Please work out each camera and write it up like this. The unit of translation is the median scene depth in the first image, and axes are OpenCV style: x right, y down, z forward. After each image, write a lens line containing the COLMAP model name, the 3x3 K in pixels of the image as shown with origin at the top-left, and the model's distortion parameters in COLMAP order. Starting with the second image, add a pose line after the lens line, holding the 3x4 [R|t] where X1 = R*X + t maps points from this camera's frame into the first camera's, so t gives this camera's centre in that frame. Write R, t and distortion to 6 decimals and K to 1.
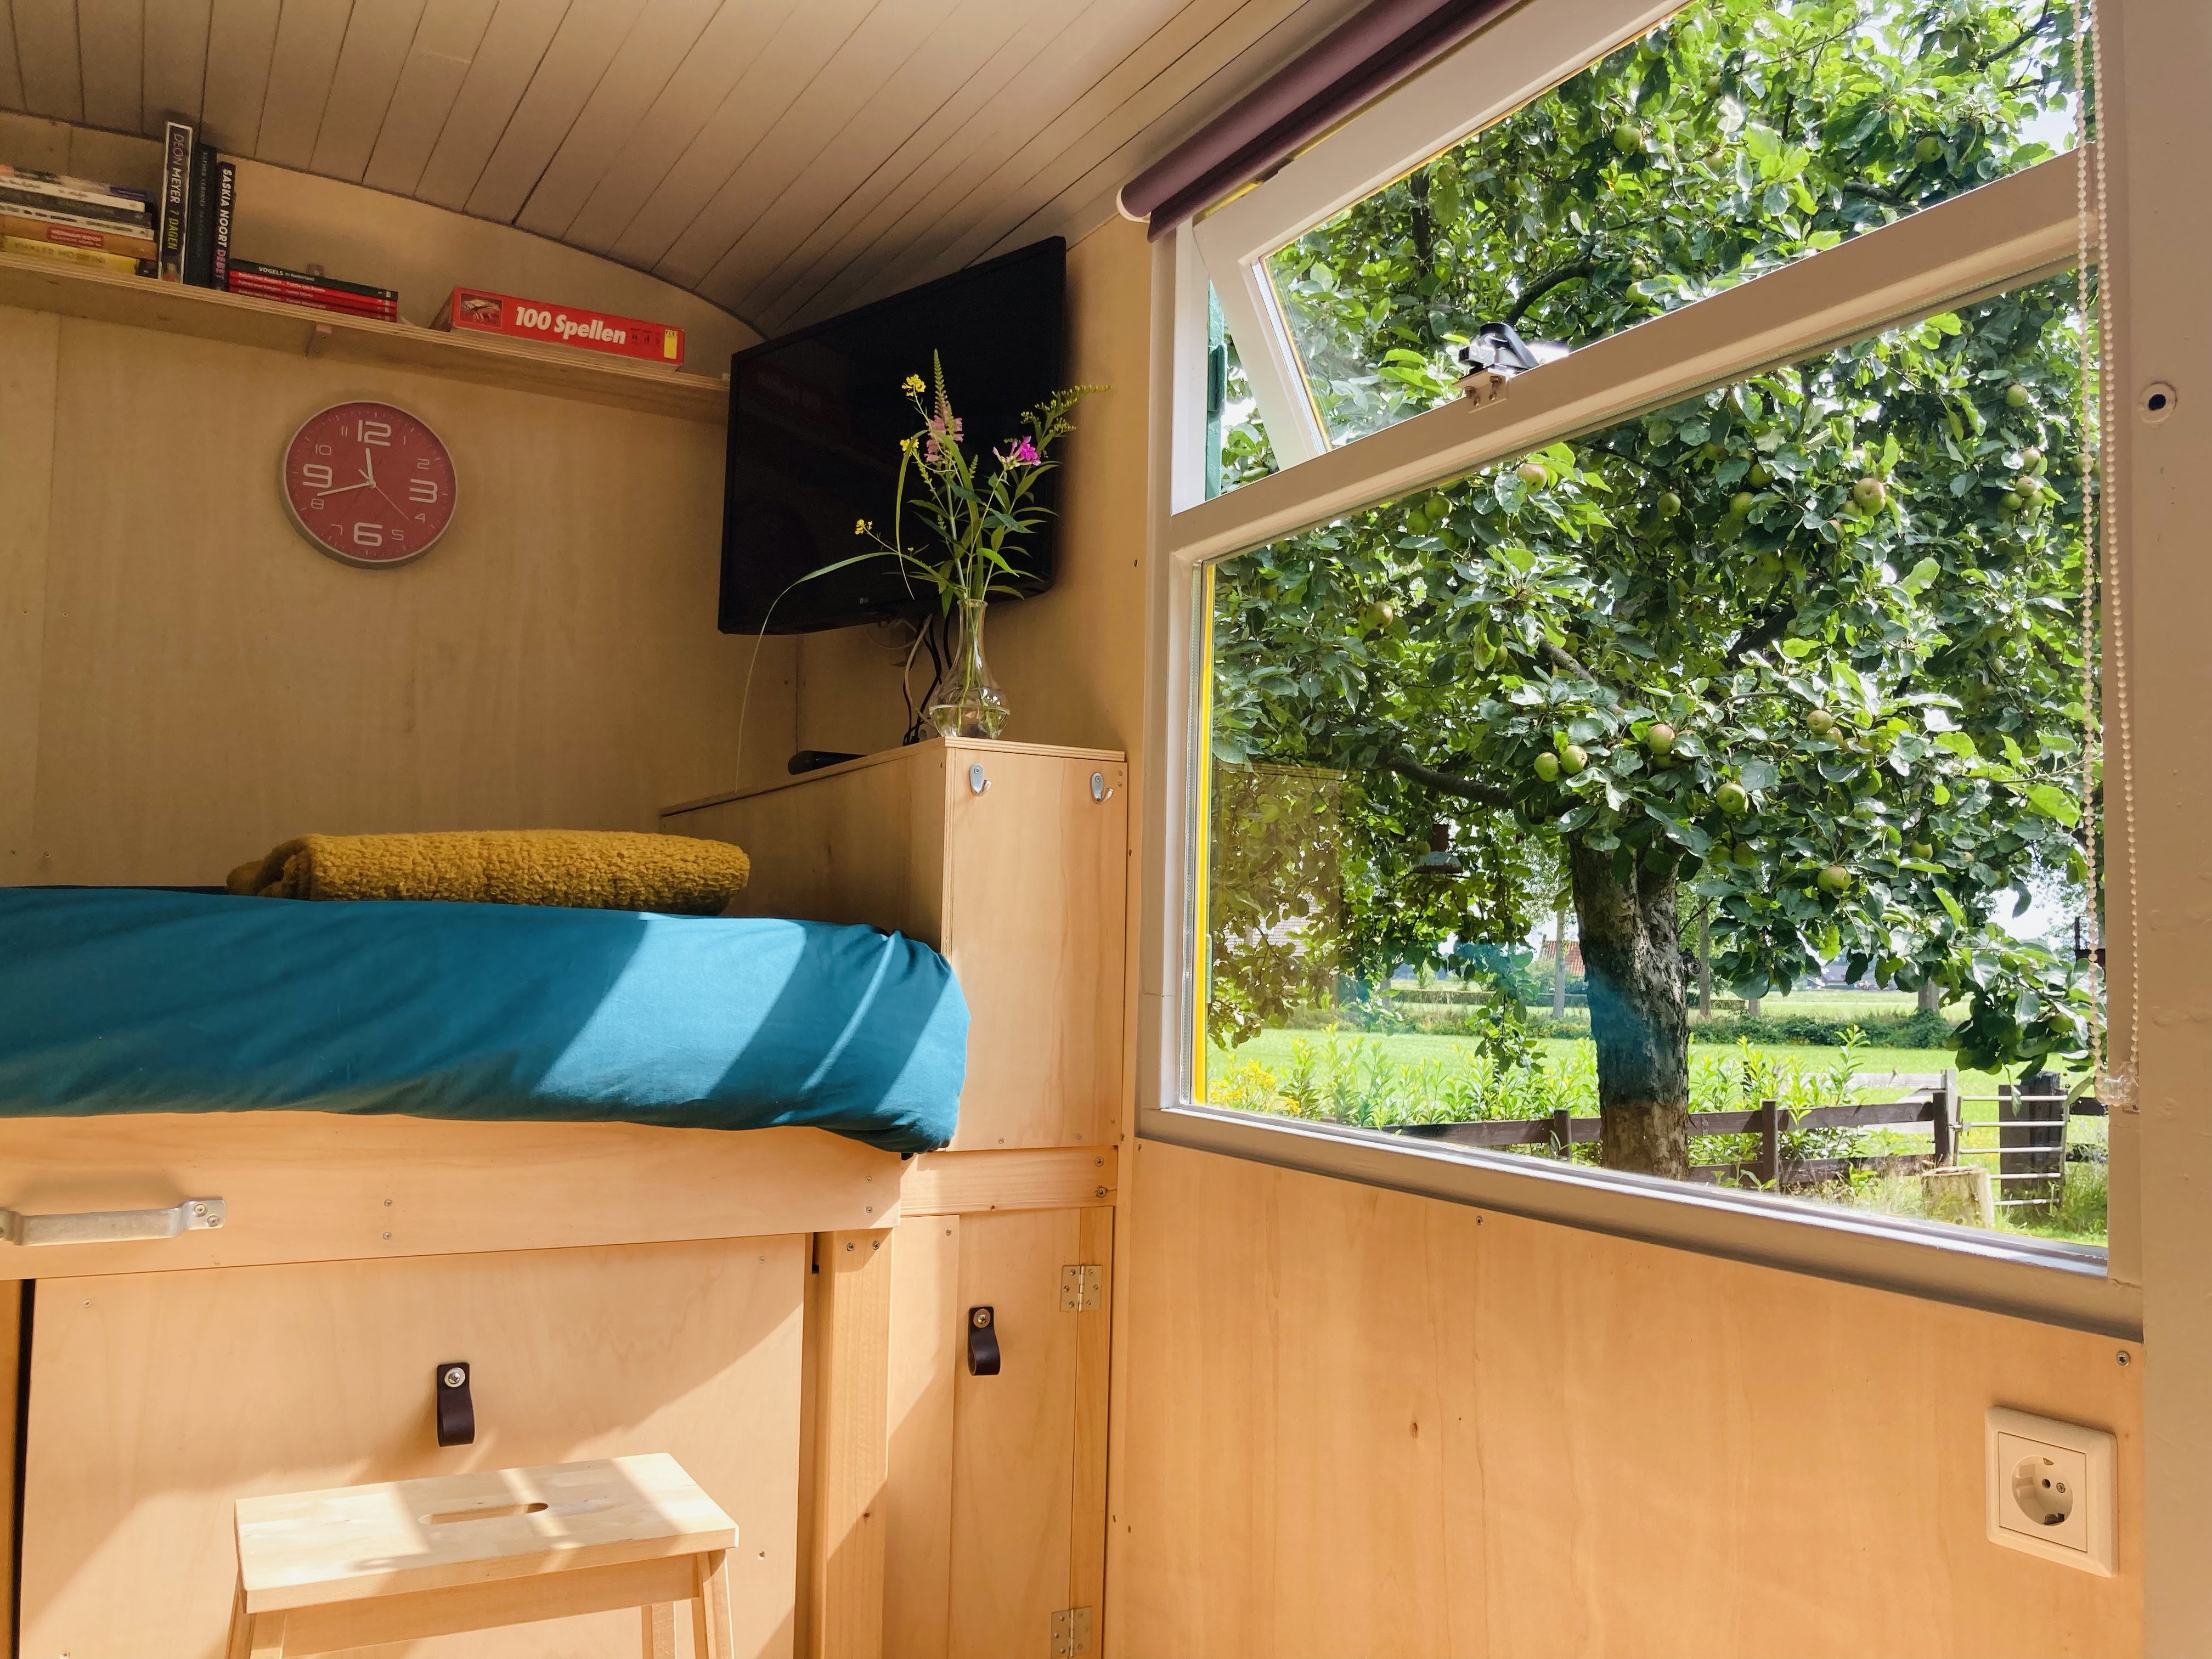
lens RADIAL K [[1810.8, 0, 1106.0], [0, 1810.8, 829.5], [0, 0, 1]] dist [0.014519, -0.000698]
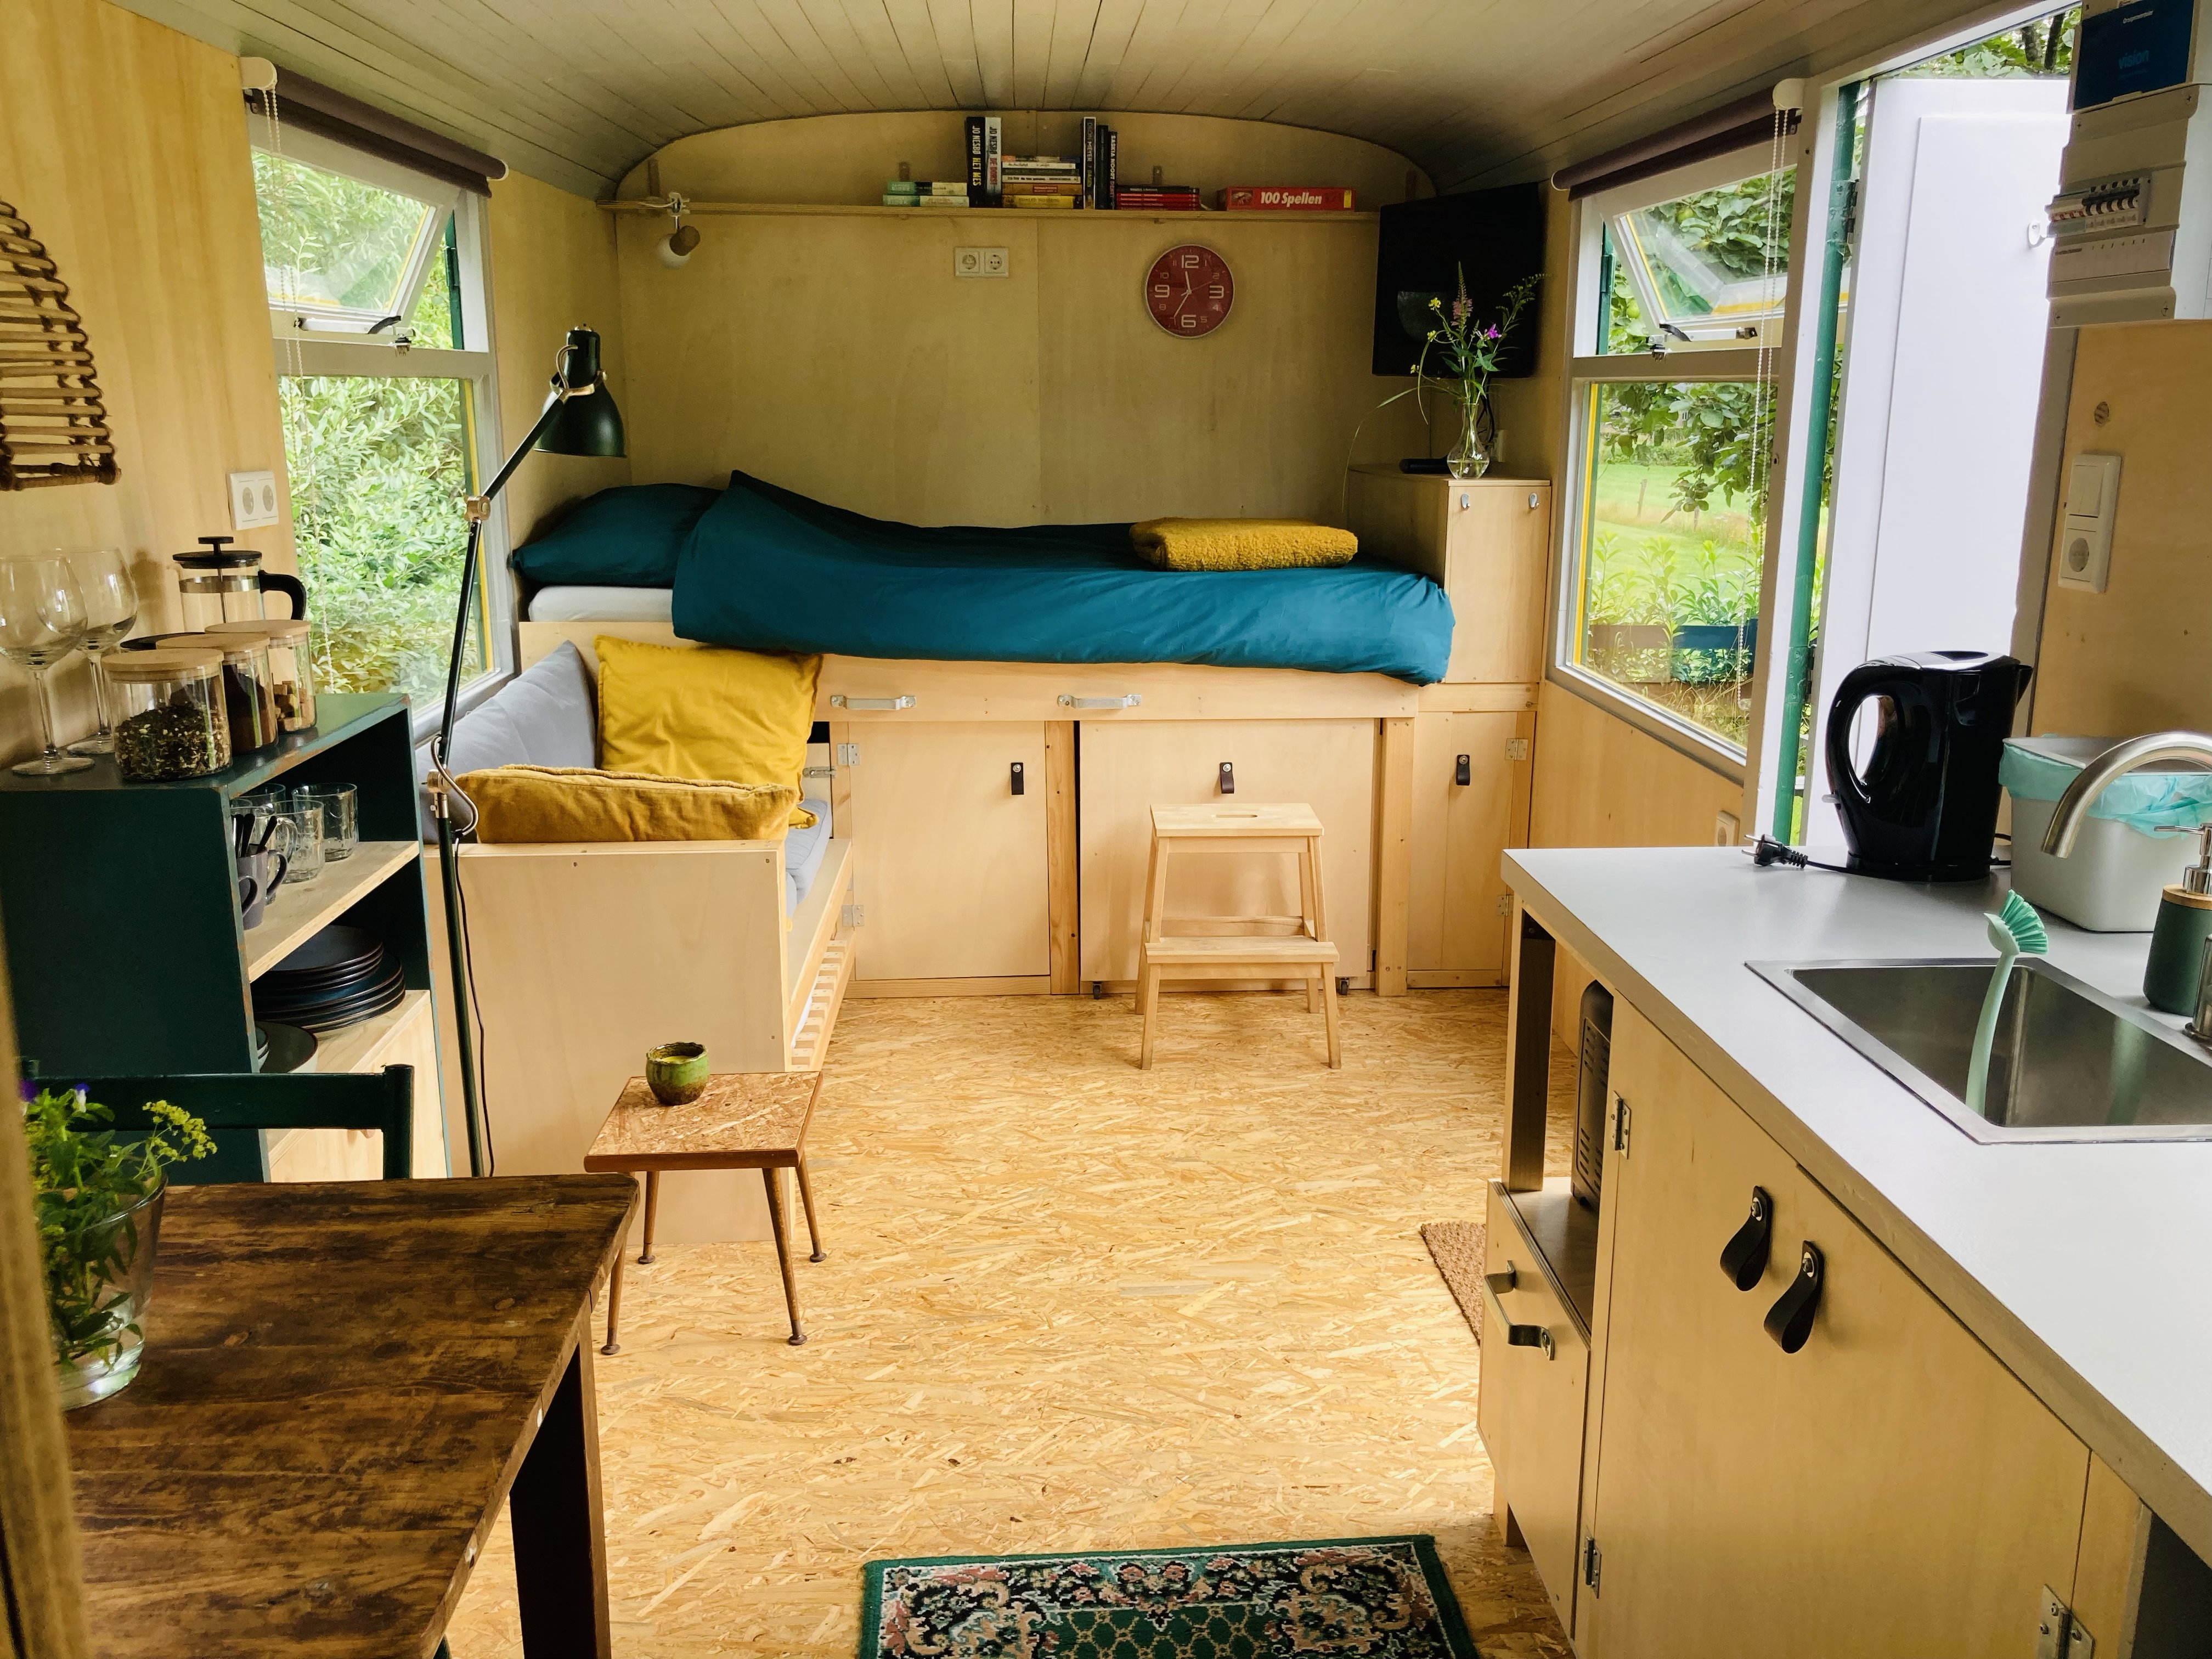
lens RADIAL K [[1852.0, 0, 1110.9], [0, 1852.0, 823.9], [0, 0, 1]] dist [0.036835, -0.014372]
pose [[0.903648, 0.087457, -0.419252, 0.476480], [0.043882, 0.954868, 0.293770, -0.316093], [0.426022, -0.283862, 0.859027, -1.063182]]
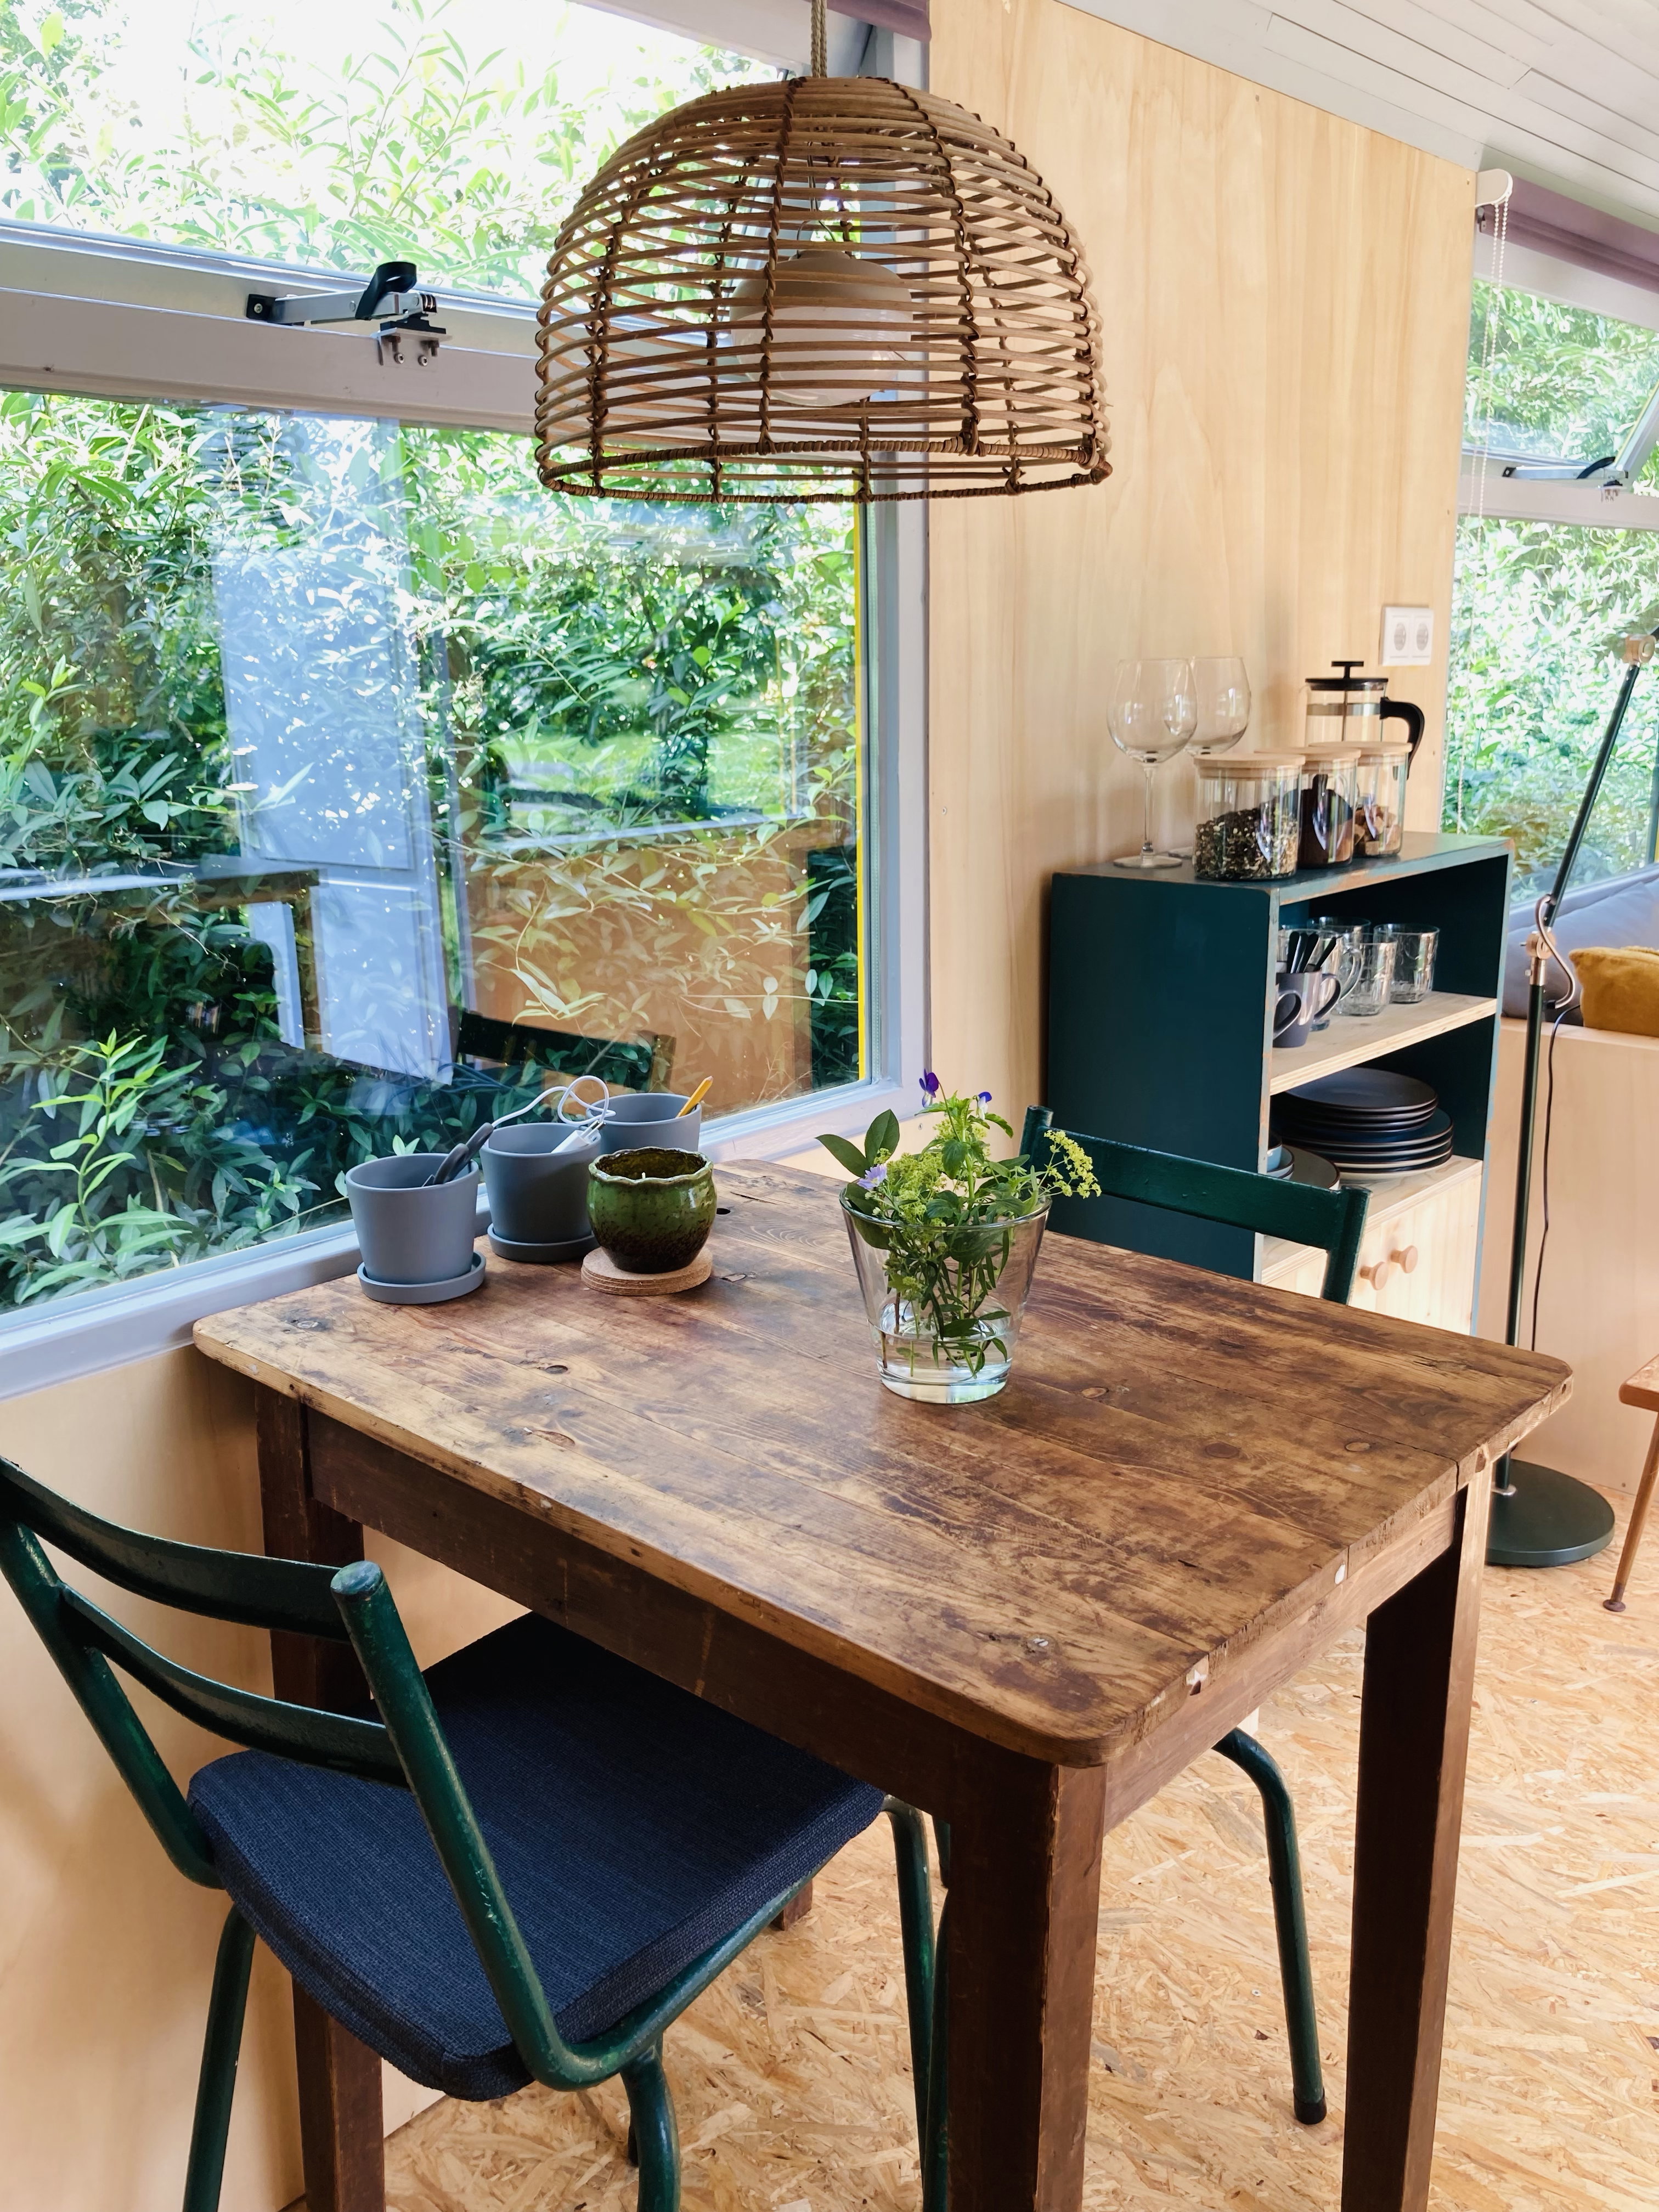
lens RADIAL K [[1810.8, 0, 829.5], [0, 1810.8, 1106.0], [0, 0, 1]] dist [0.014519, -0.000698]
pose [[0.324961, 0.218072, -0.920242, 0.449729], [0.085509, 0.962291, 0.258232, -0.185529], [0.941854, -0.162604, 0.294060, -0.874535]]
